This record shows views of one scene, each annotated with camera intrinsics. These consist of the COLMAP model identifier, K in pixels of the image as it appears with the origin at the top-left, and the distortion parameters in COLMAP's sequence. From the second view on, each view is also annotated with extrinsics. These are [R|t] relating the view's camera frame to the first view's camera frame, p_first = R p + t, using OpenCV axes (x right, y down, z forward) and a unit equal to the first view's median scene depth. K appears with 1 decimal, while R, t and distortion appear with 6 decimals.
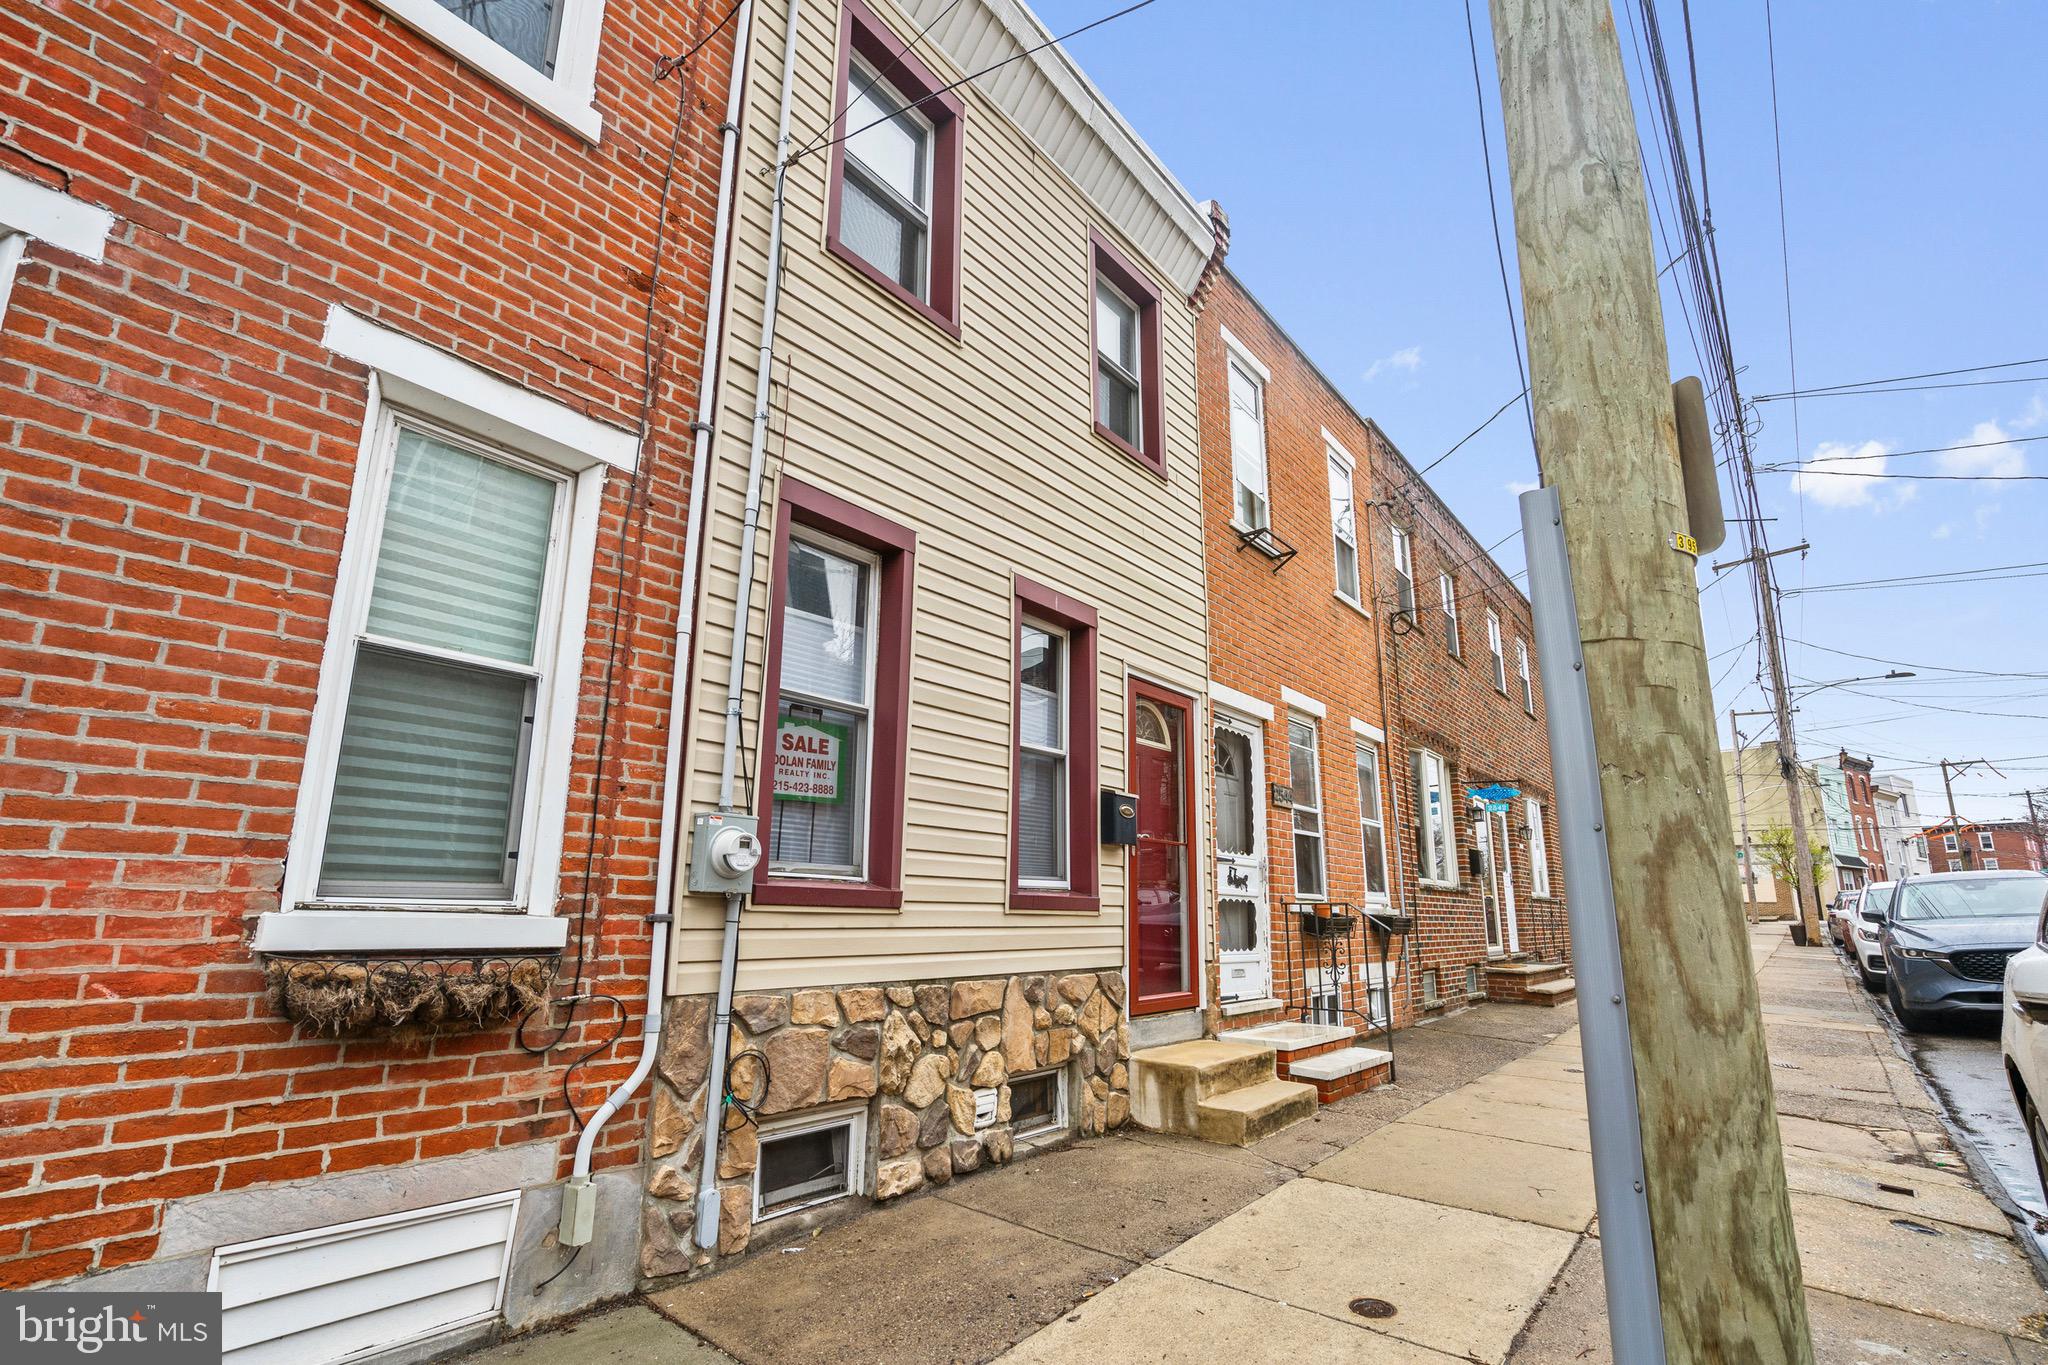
lens RADIAL K [[922.4, 0, 1031.2], [0, 922.4, 692.4], [0, 0, 1]] dist [-0.000704, -0.000434]
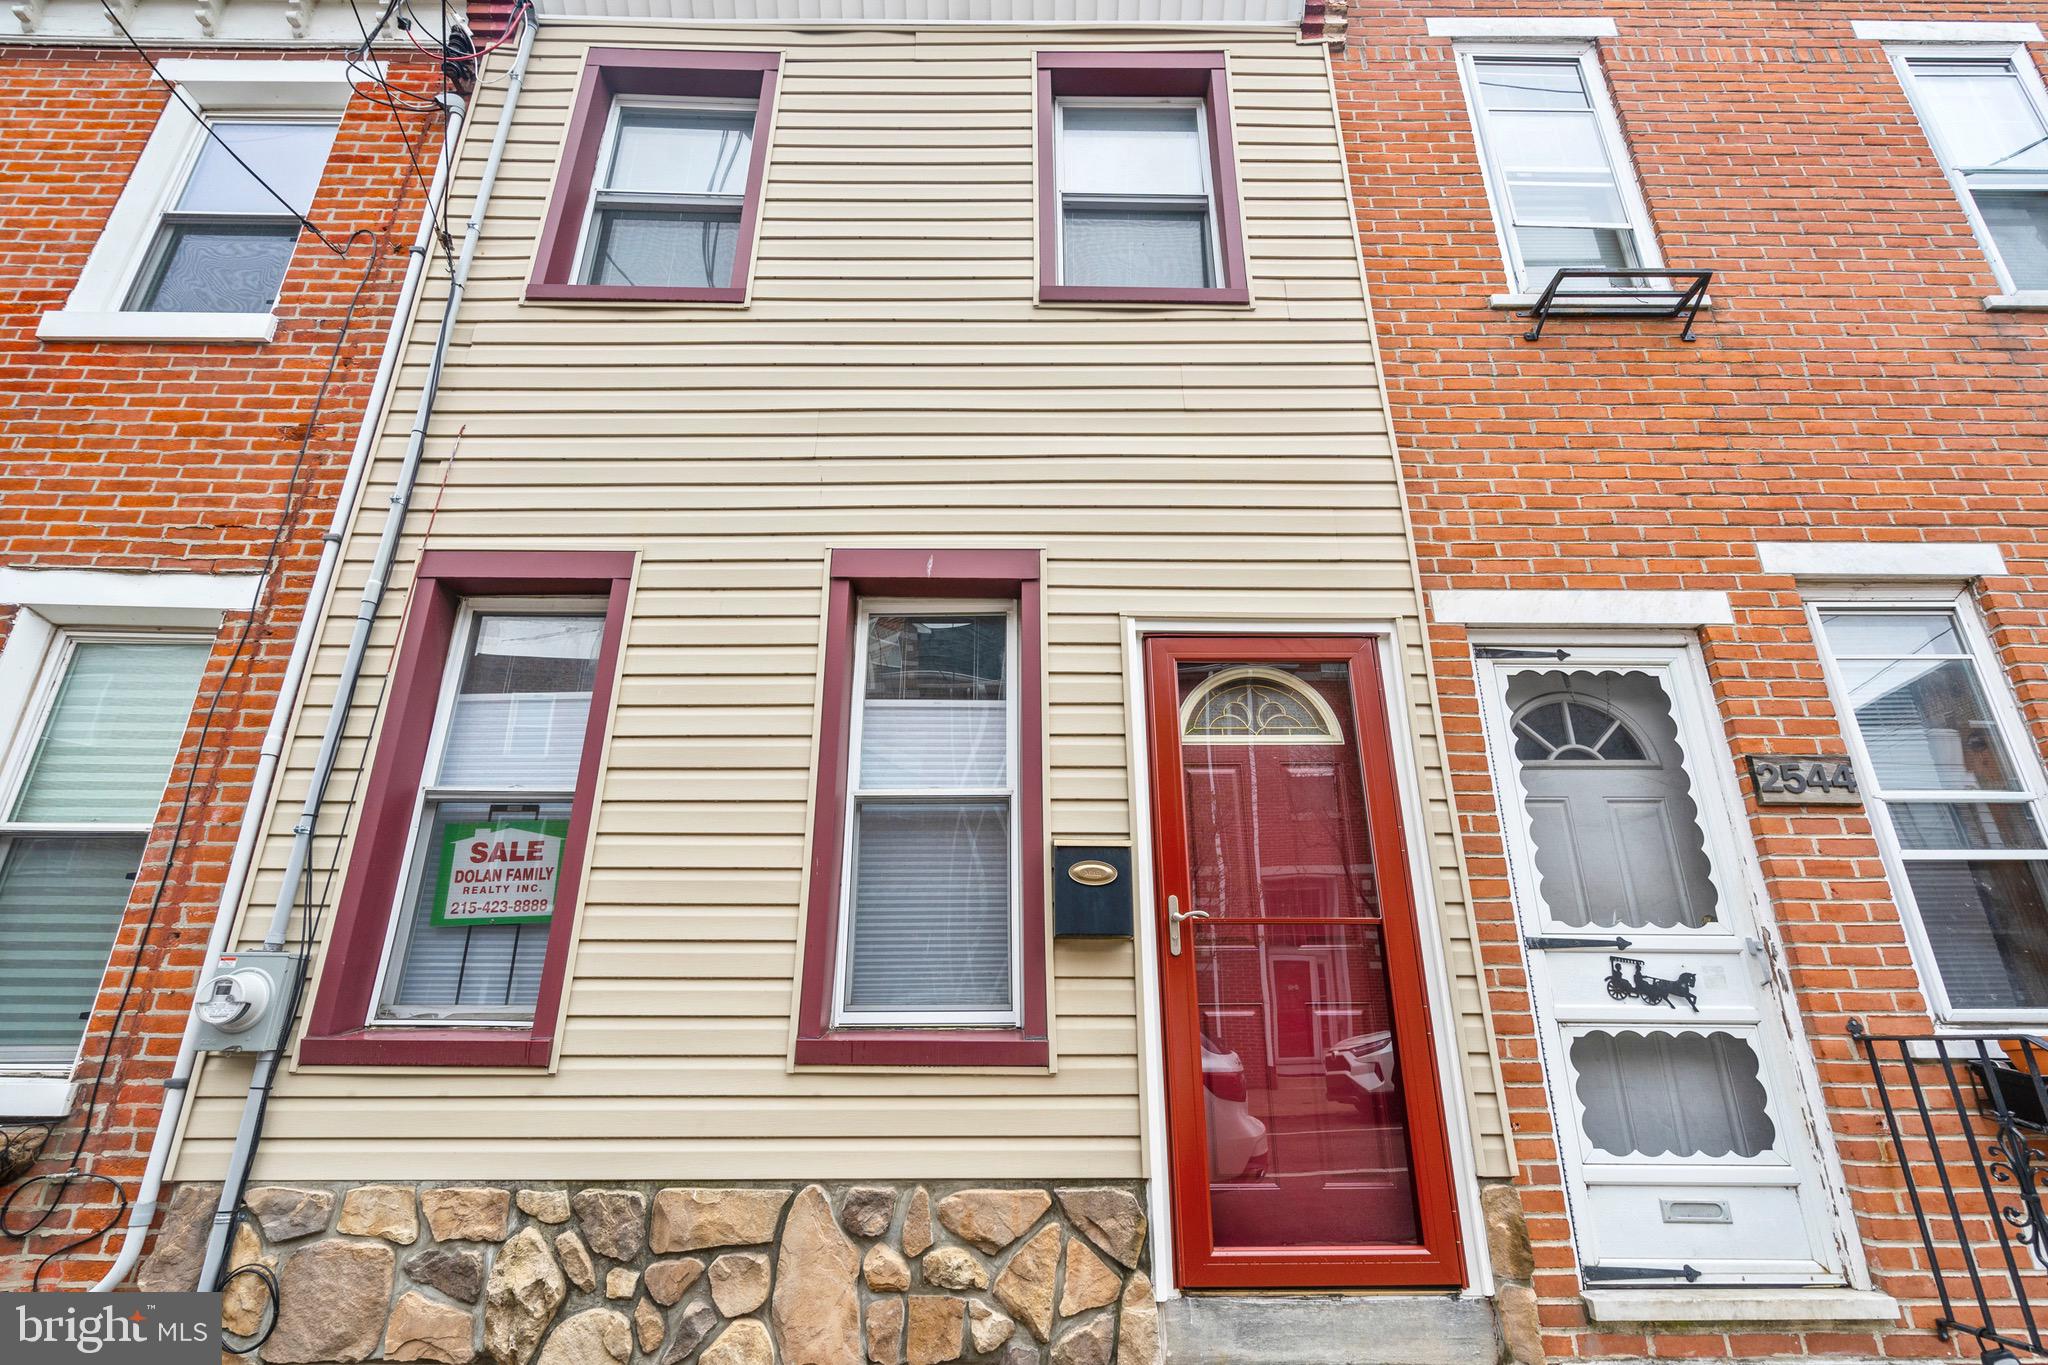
lens RADIAL K [[922.4, 0, 1026.2], [0, 922.4, 692.3], [0, 0, 1]] dist [-0.000704, -0.000434]
pose [[0.640993, -0.284437, -0.712898, 0.668746], [0.186430, 0.958682, -0.214876, 0.183557], [0.744562, 0.004829, 0.667536, 0.819365]]
